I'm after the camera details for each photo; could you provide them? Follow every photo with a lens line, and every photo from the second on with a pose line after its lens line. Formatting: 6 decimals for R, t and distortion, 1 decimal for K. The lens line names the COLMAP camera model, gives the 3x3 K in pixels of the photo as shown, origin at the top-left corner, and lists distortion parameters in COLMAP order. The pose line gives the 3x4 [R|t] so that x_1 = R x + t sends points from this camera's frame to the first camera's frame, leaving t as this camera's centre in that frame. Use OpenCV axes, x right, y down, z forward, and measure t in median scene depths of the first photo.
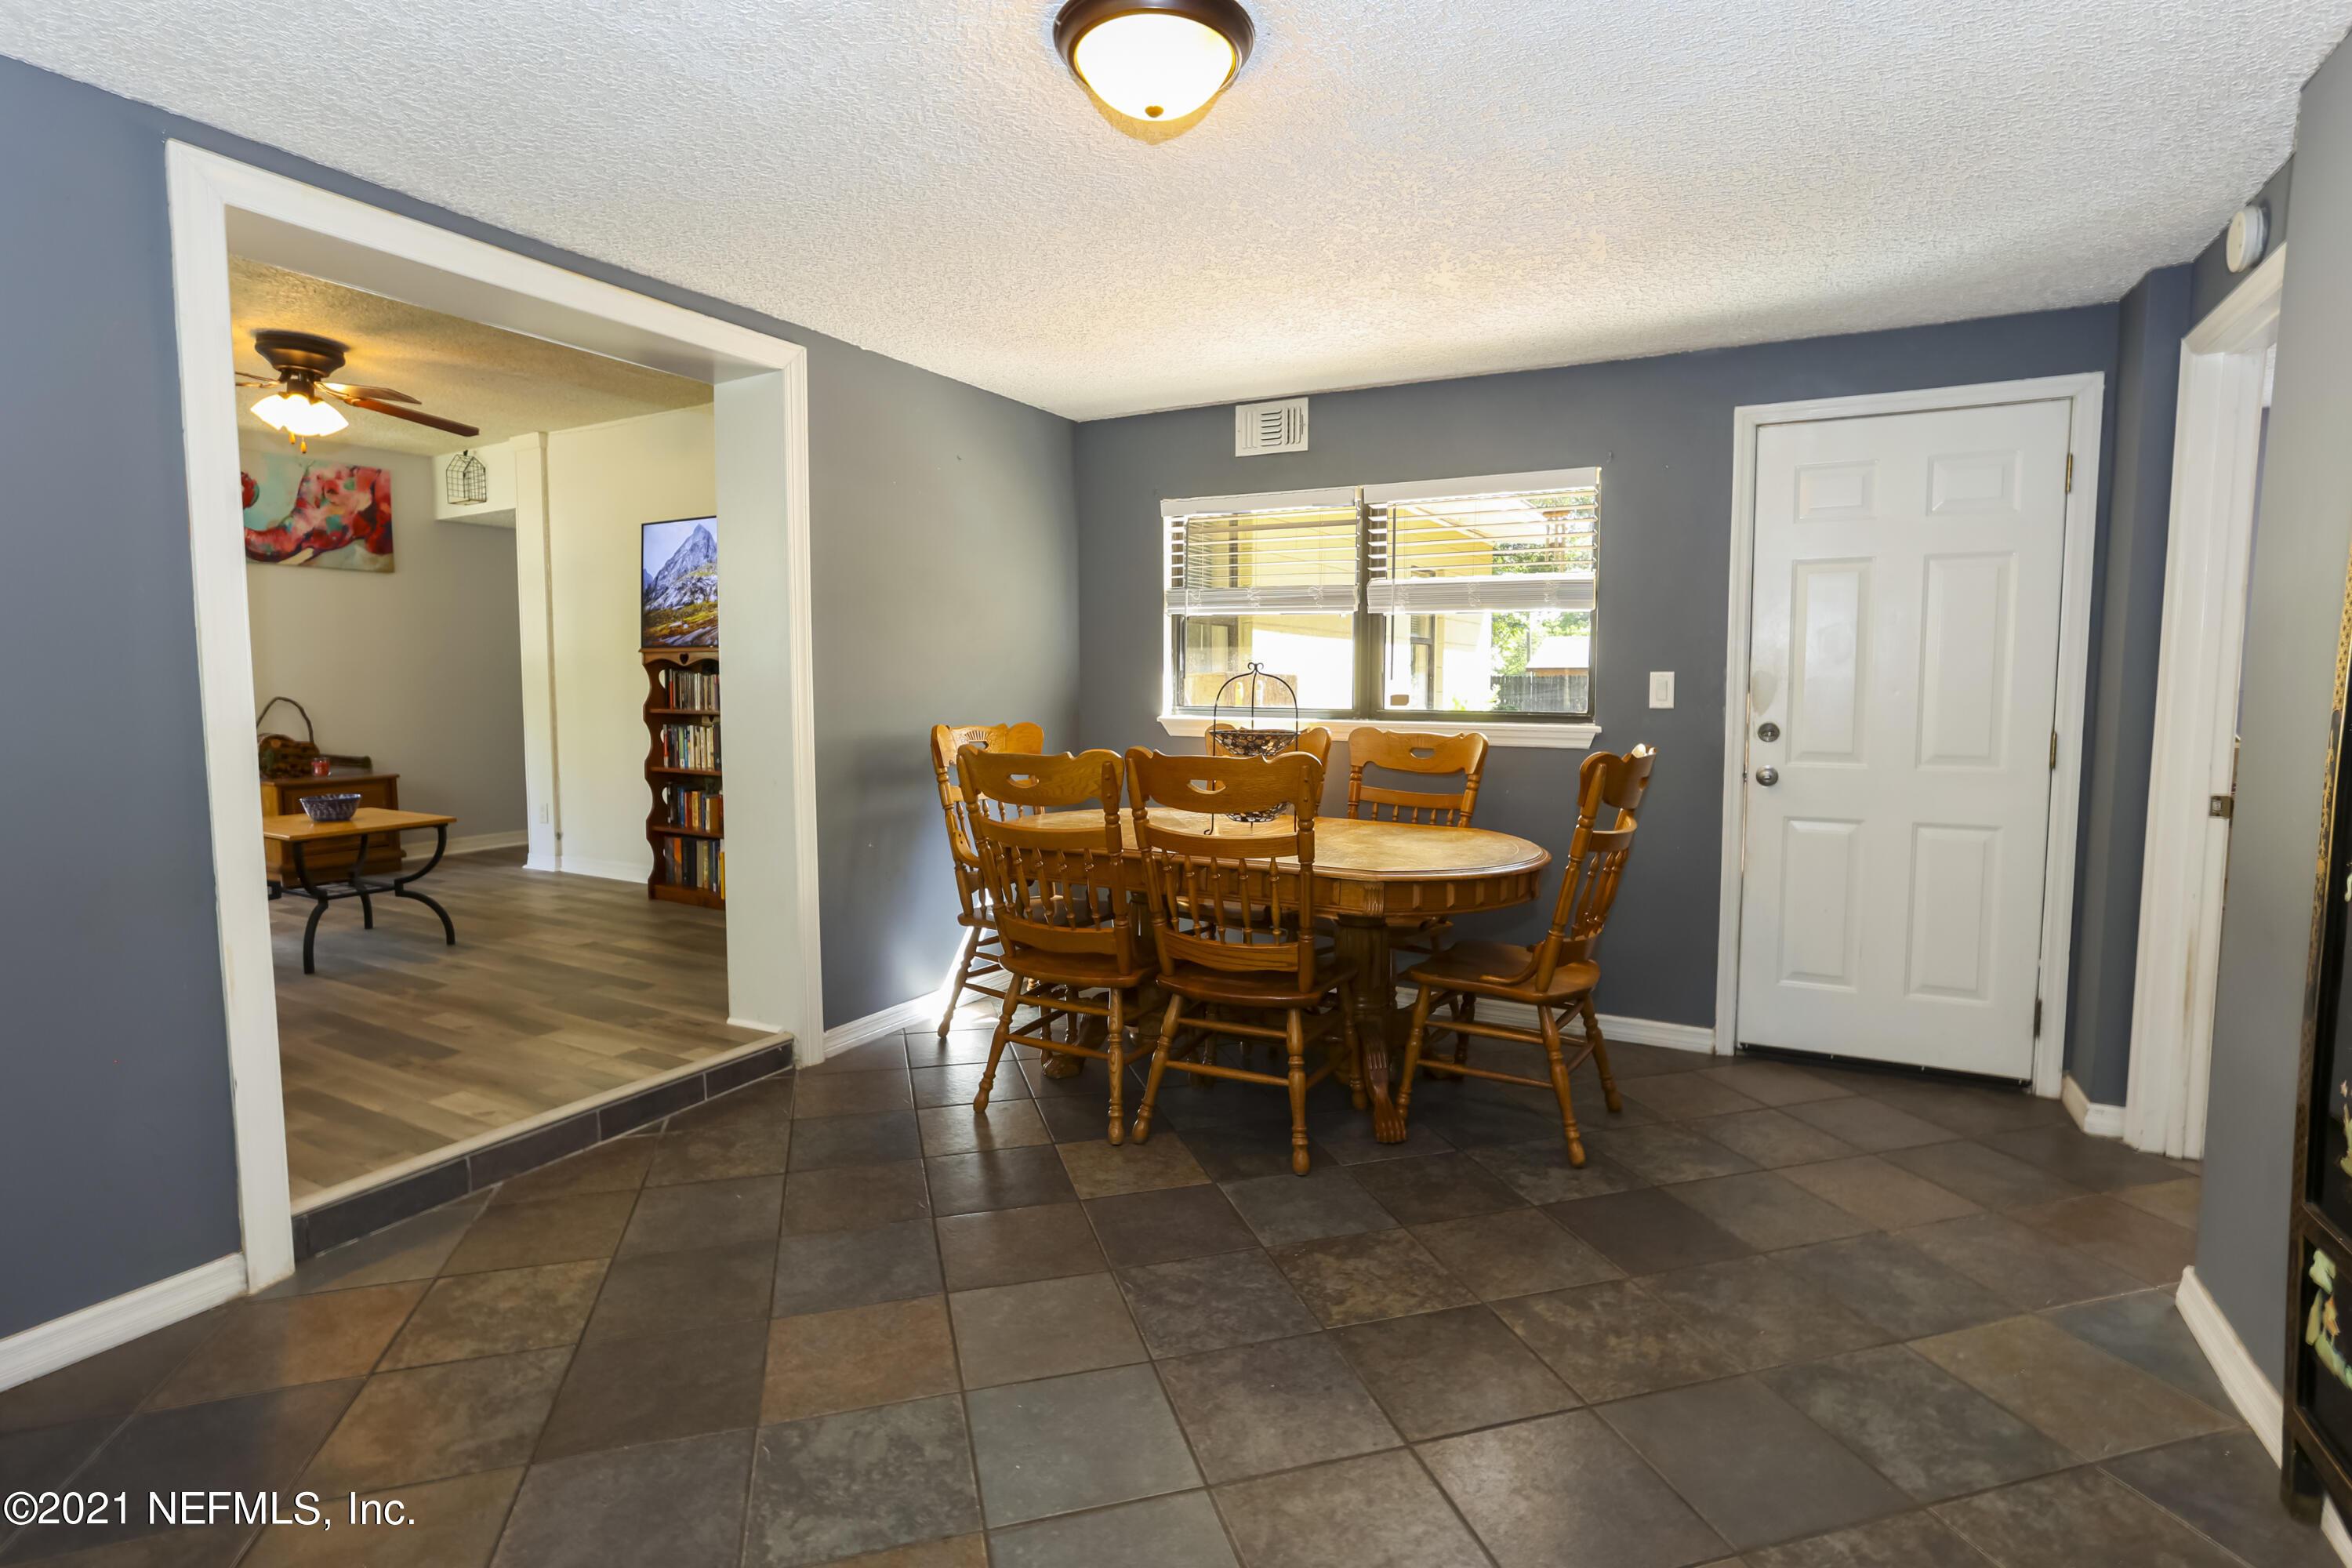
lens RADIAL K [[1136.7, 0, 1180.2], [0, 1136.7, 771.4], [0, 0, 1]] dist [-0.063451, 0.035504]
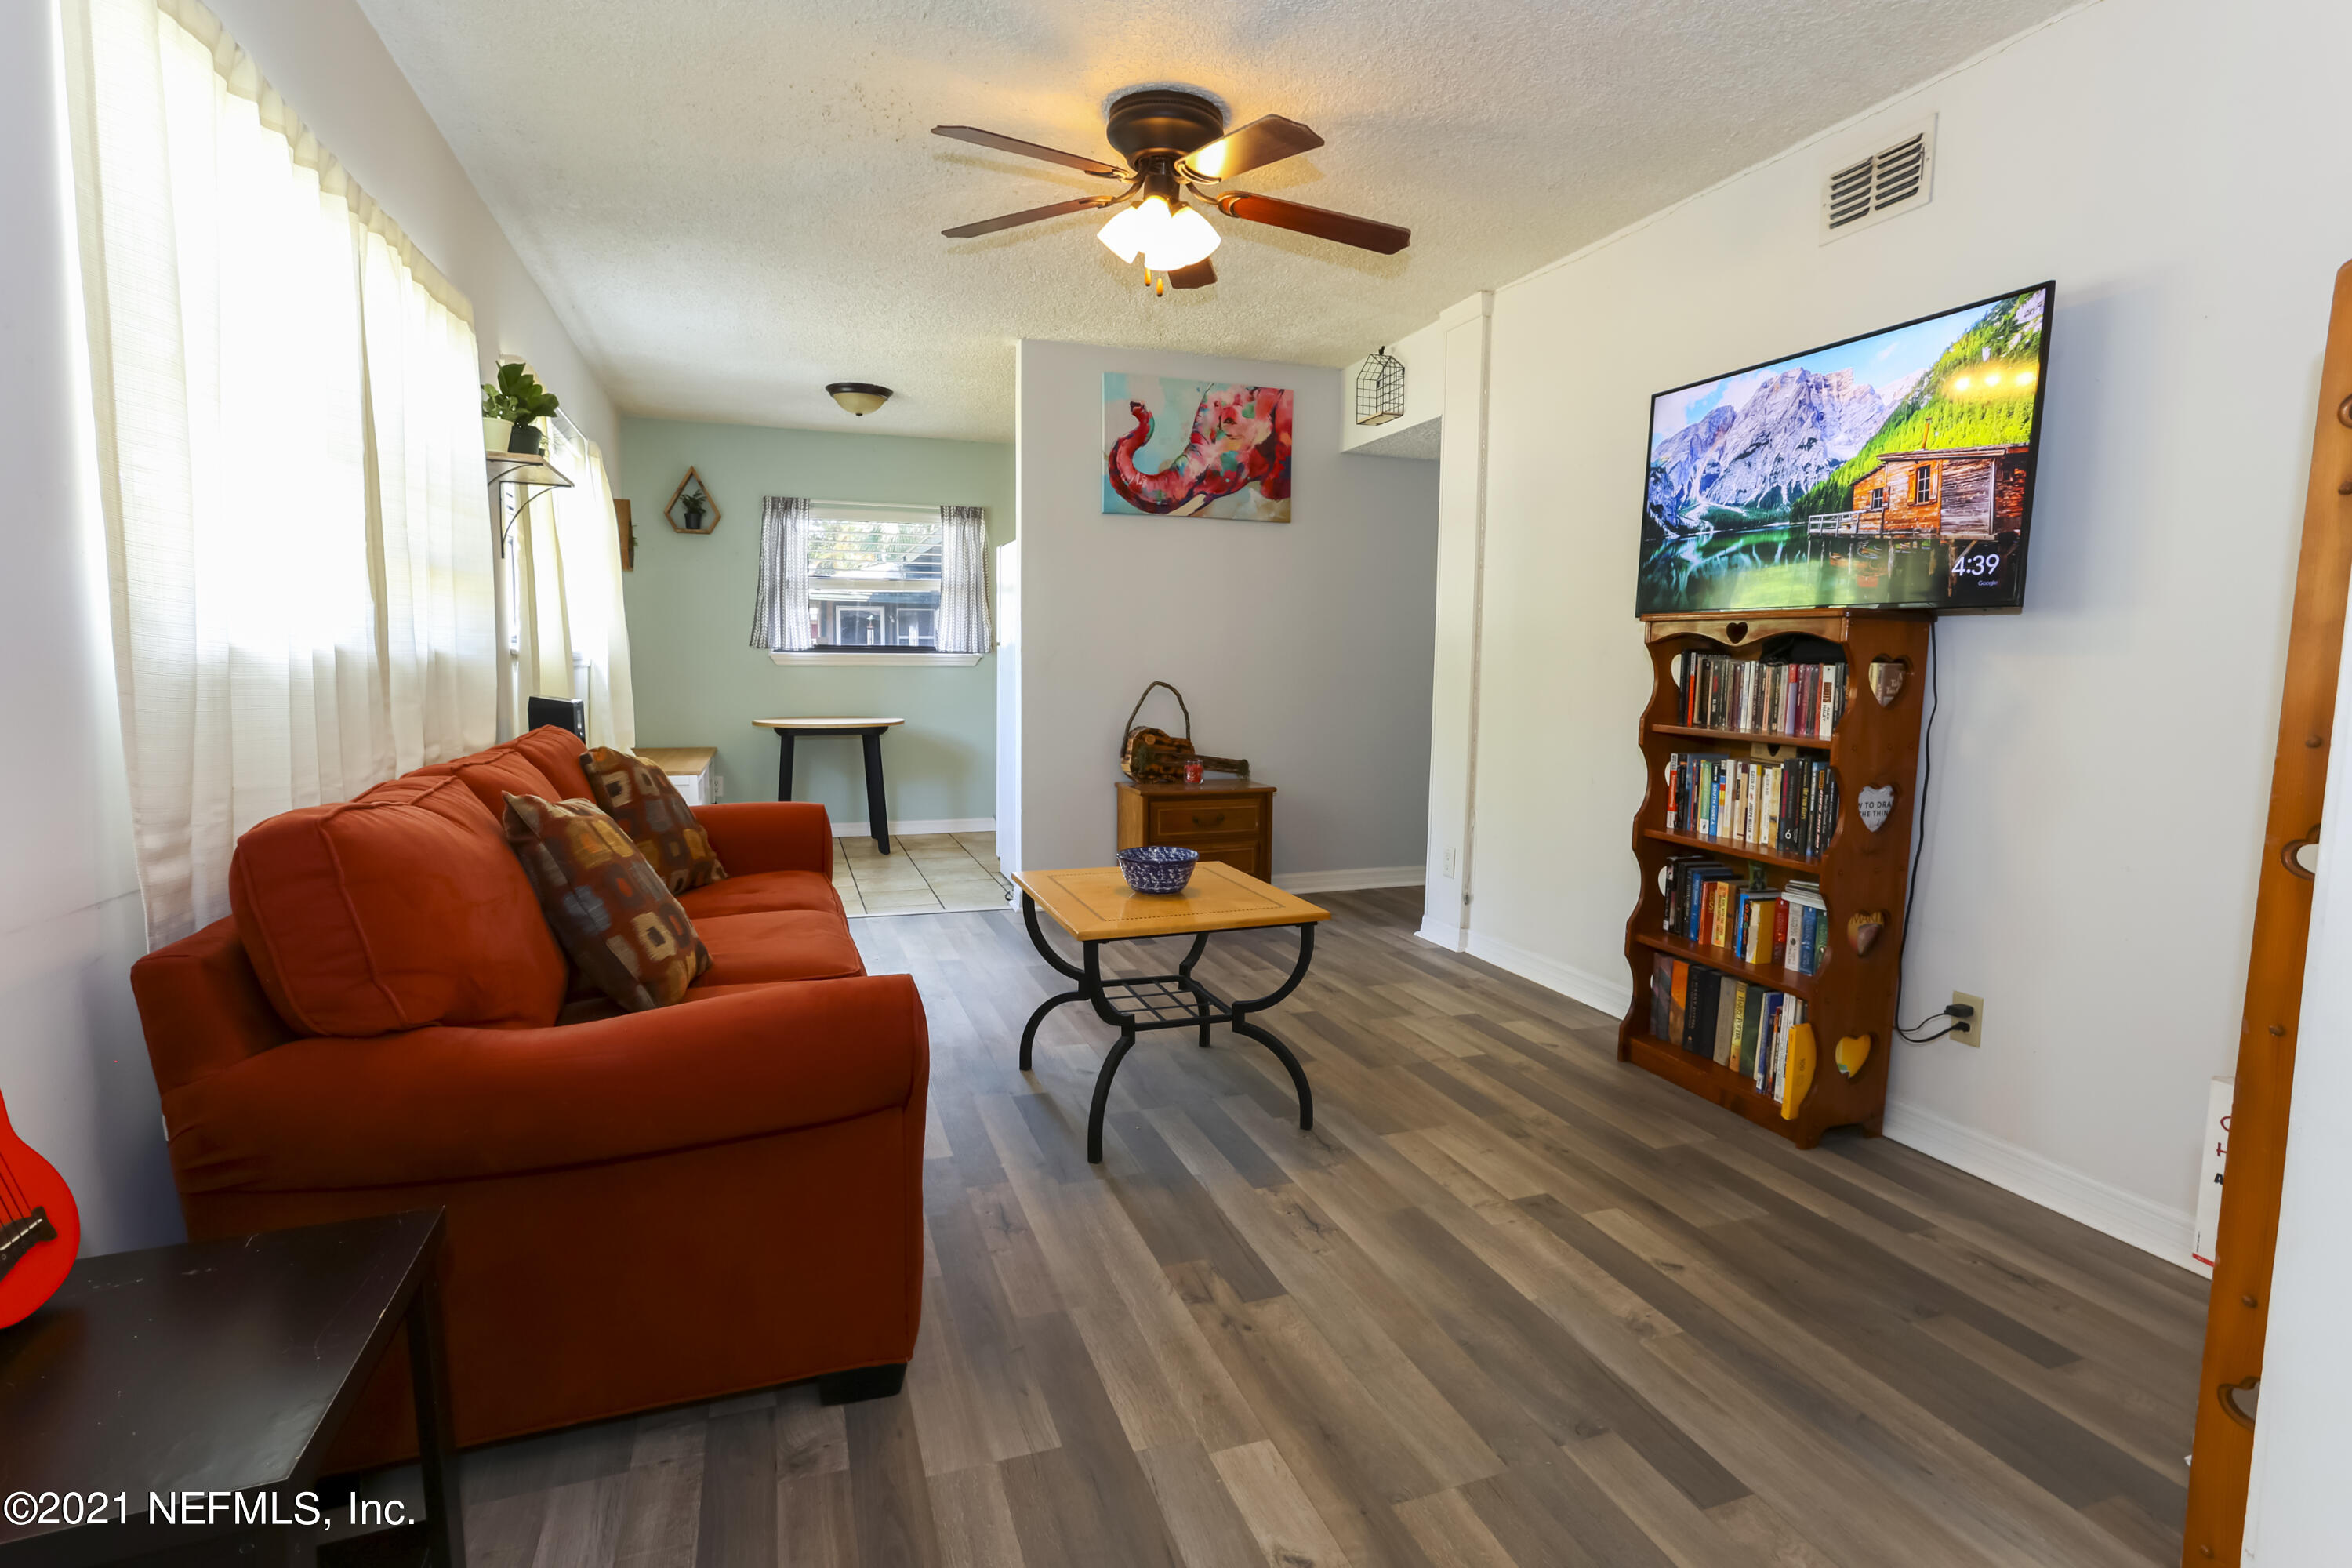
lens RADIAL K [[1136.7, 0, 1180.2], [0, 1136.7, 771.4], [0, 0, 1]] dist [-0.063451, 0.035504]
pose [[0.747905, 0.075391, -0.659511, -0.276008], [-0.067468, 0.997018, 0.037462, -0.037040], [0.660368, 0.016478, 0.750761, 0.427069]]
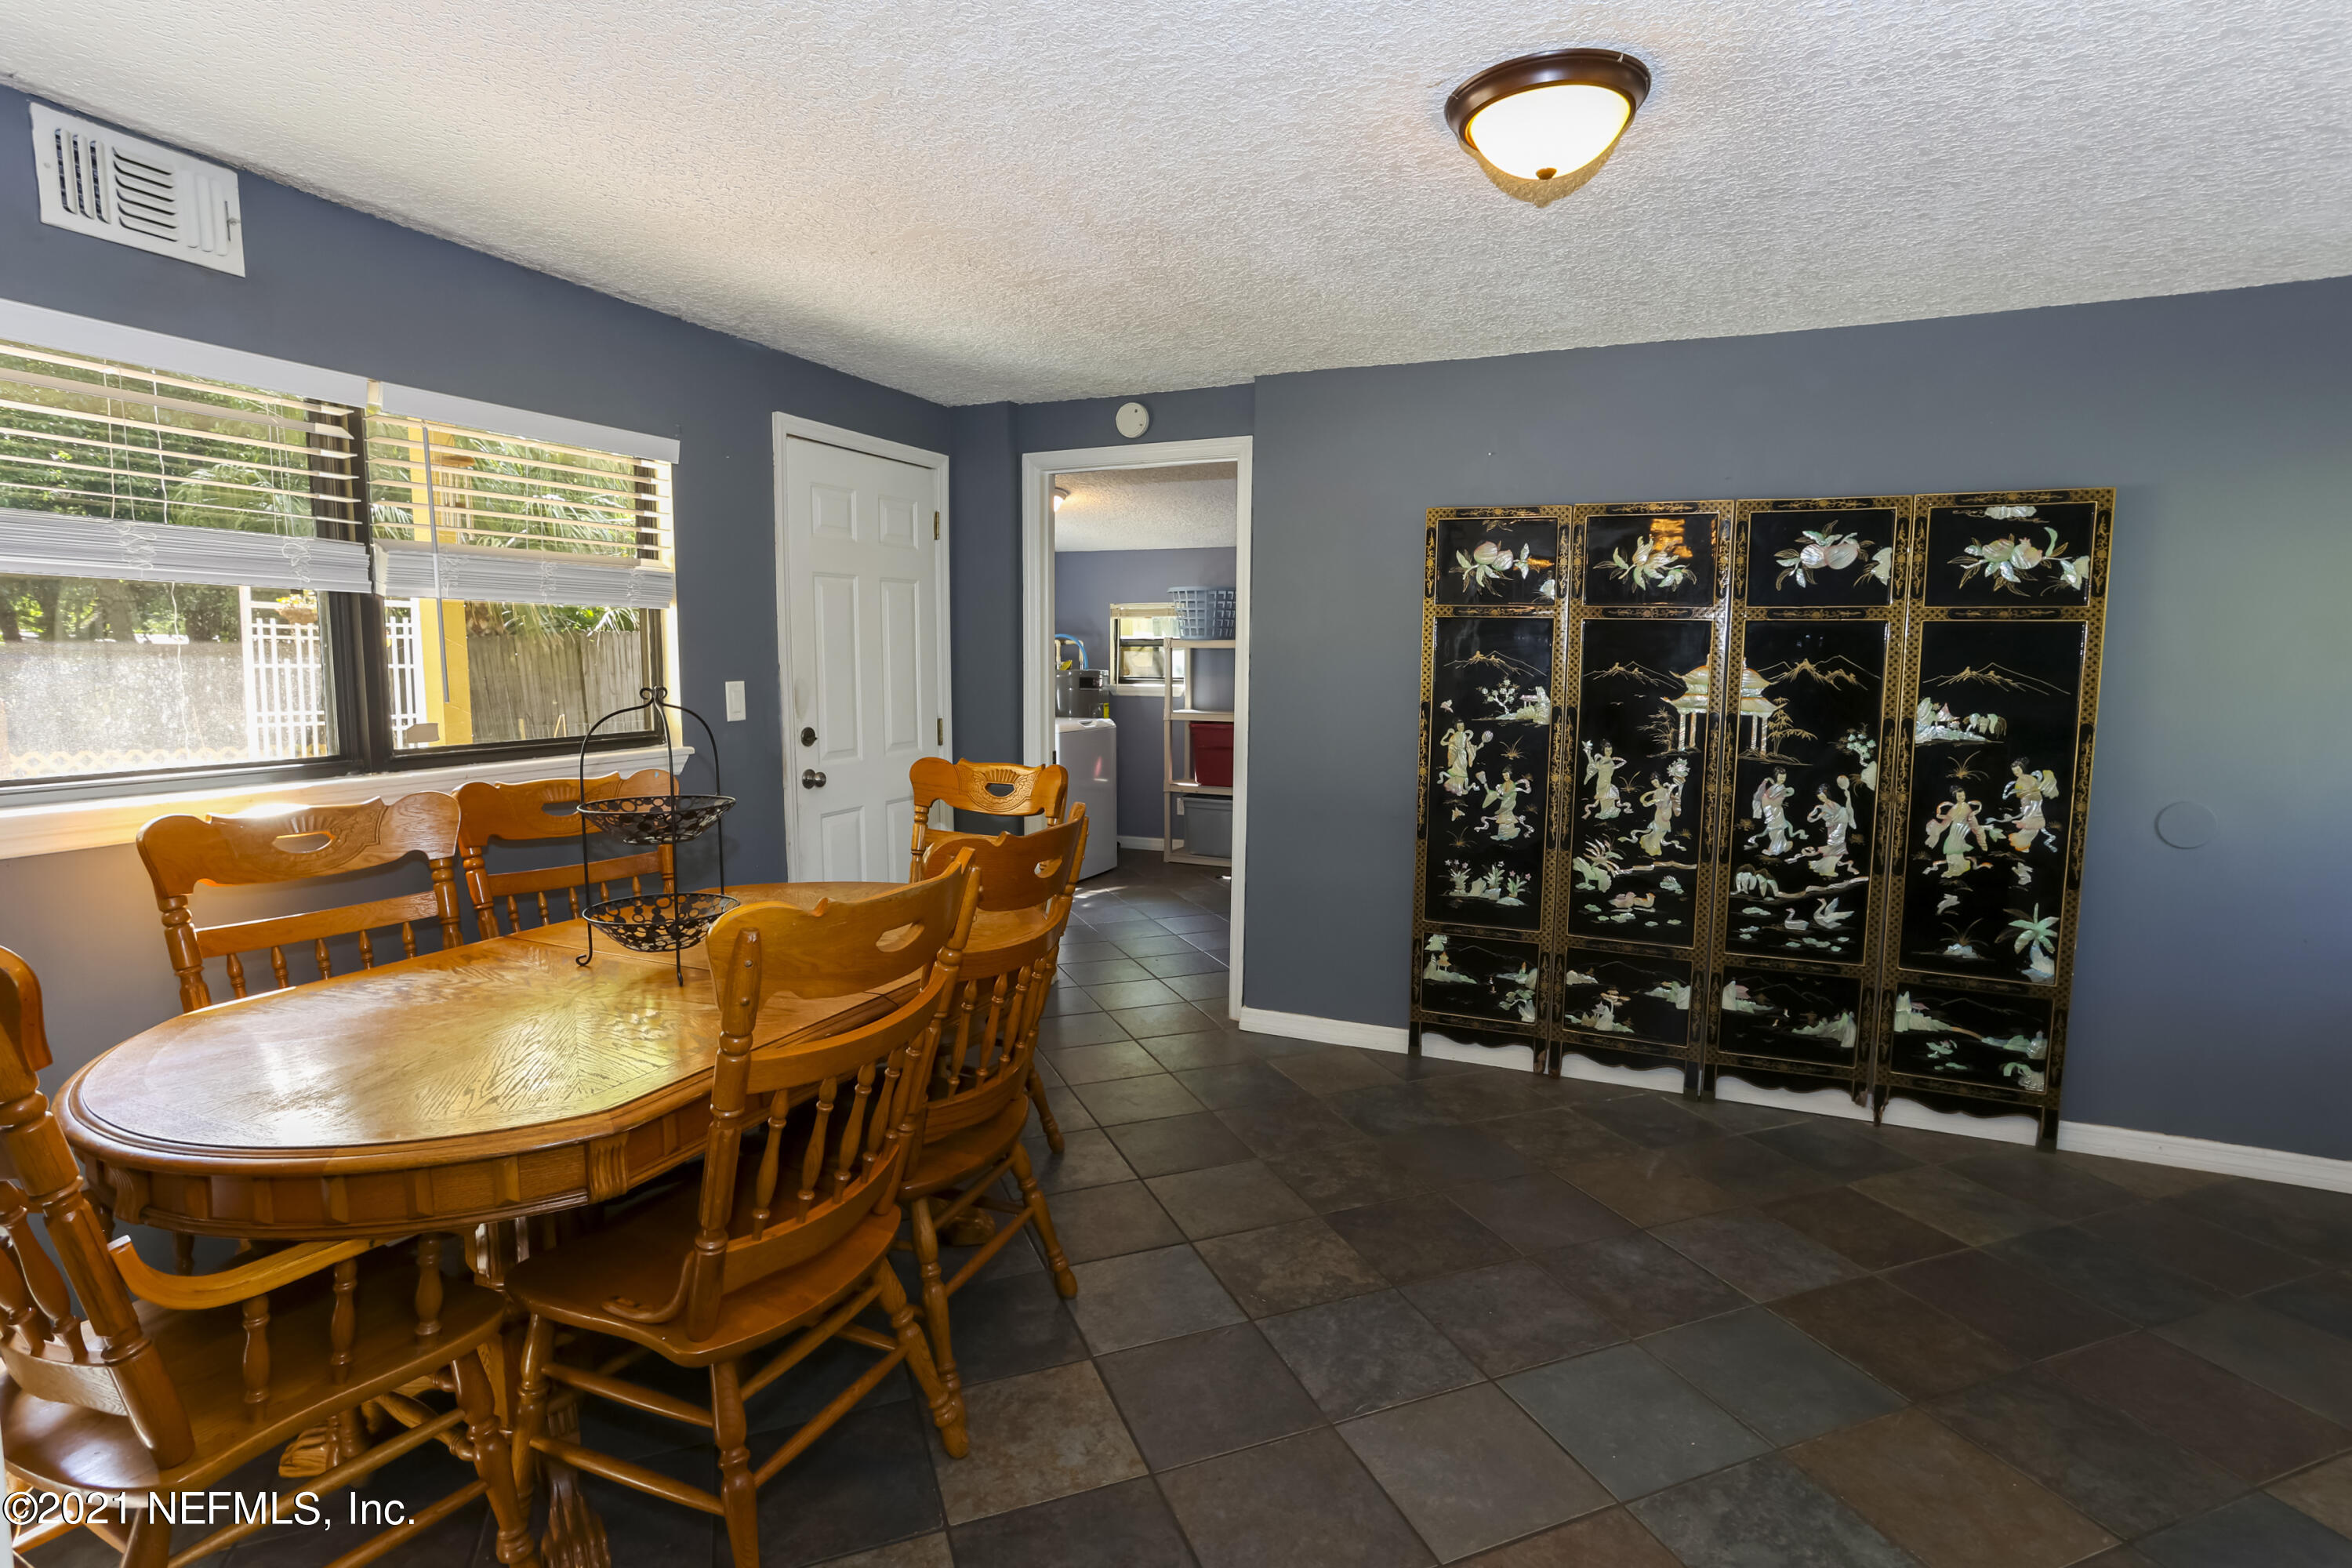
lens RADIAL K [[1136.7, 0, 1180.2], [0, 1136.7, 771.4], [0, 0, 1]] dist [-0.063451, 0.035504]
pose [[-0.087798, -0.105661, 0.990519, -0.345707], [0.079195, 0.990471, 0.112676, -0.059969], [-0.992985, 0.088337, -0.078594, 0.475088]]
